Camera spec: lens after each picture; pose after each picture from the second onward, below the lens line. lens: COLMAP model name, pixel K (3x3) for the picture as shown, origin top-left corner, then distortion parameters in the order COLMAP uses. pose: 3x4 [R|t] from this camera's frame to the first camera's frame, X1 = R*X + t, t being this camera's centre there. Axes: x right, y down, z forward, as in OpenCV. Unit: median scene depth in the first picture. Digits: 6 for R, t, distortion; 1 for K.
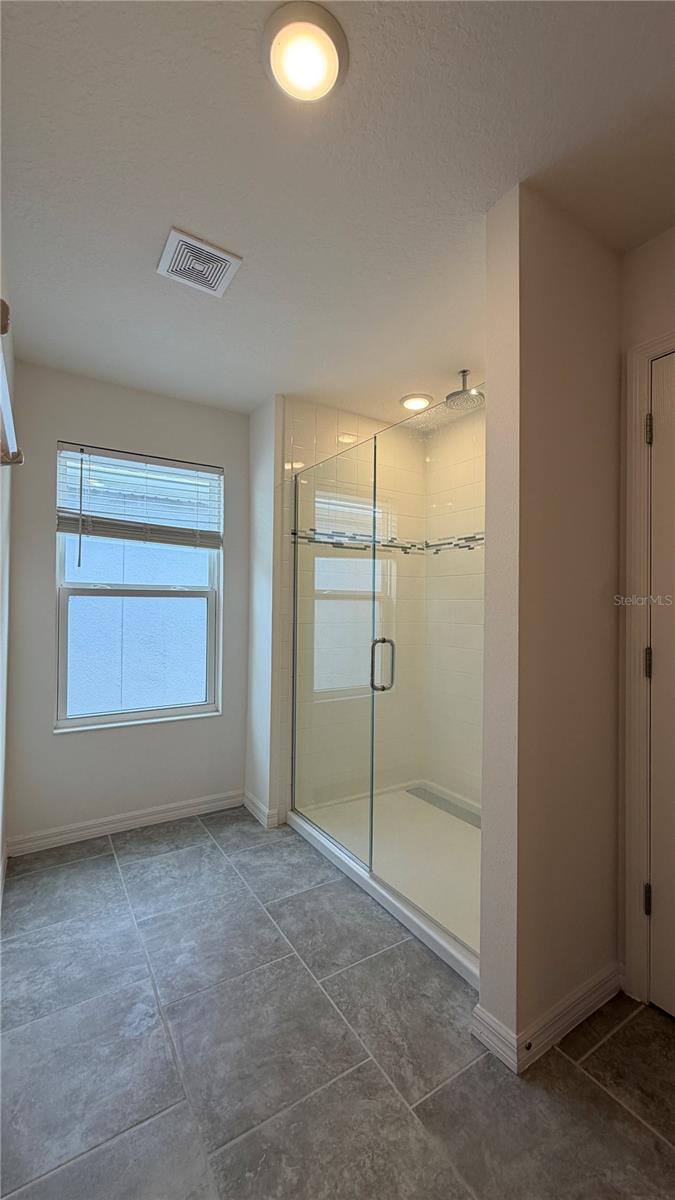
lens RADIAL K [[476.2, 0, 335.4], [0, 476.2, 595.8], [0, 0, 1]] dist [-0.001152, 0.000722]
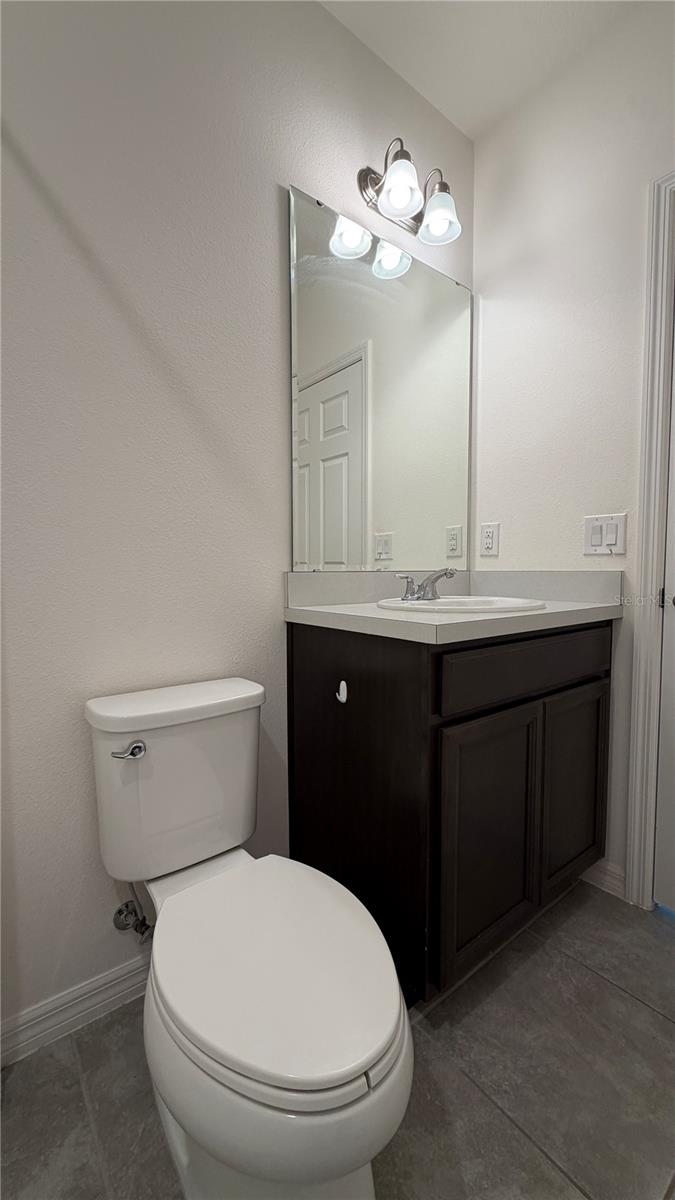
lens RADIAL K [[476.2, 0, 338.9], [0, 476.2, 593.6], [0, 0, 1]] dist [-0.001152, 0.000722]
pose [[-0.108113, -0.063907, 0.992082, -0.600632], [-0.018311, 0.997890, 0.062286, 0.110929], [-0.993970, -0.011432, -0.109055, 1.048330]]
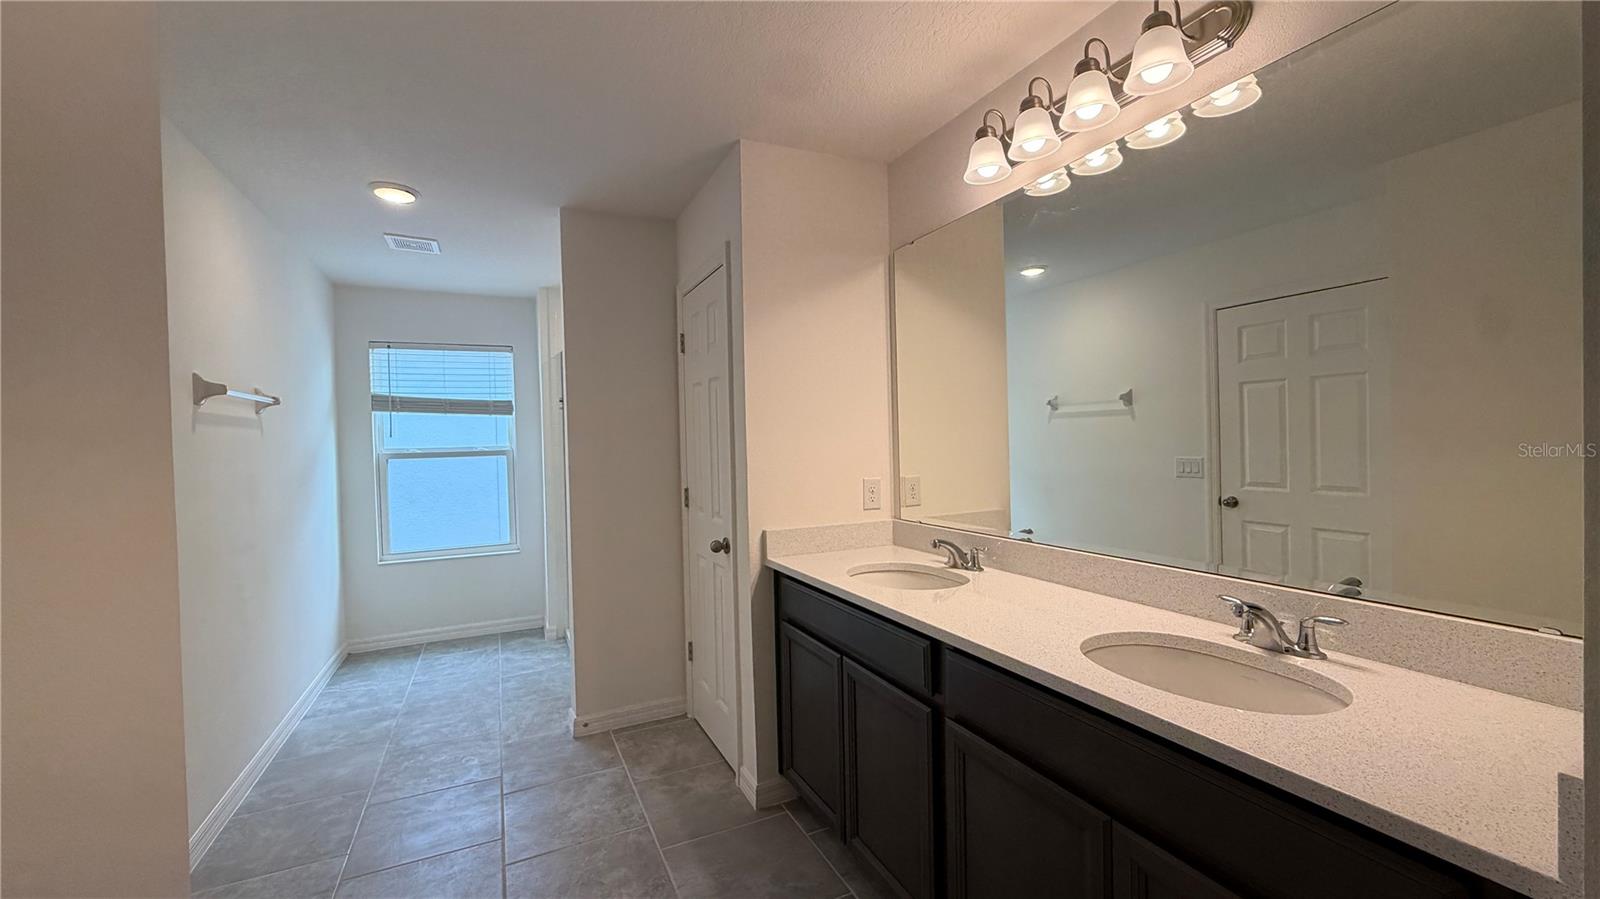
lens RADIAL K [[635.0, 0, 802.5], [0, 635.0, 453.6], [0, 0, 1]] dist [-0.001152, 0.000722]
pose [[0.992561, -0.032467, -0.117340, 0.829403], [0.036299, 0.998870, 0.030675, -0.030175], [0.116211, -0.034706, 0.992618, -0.628731]]
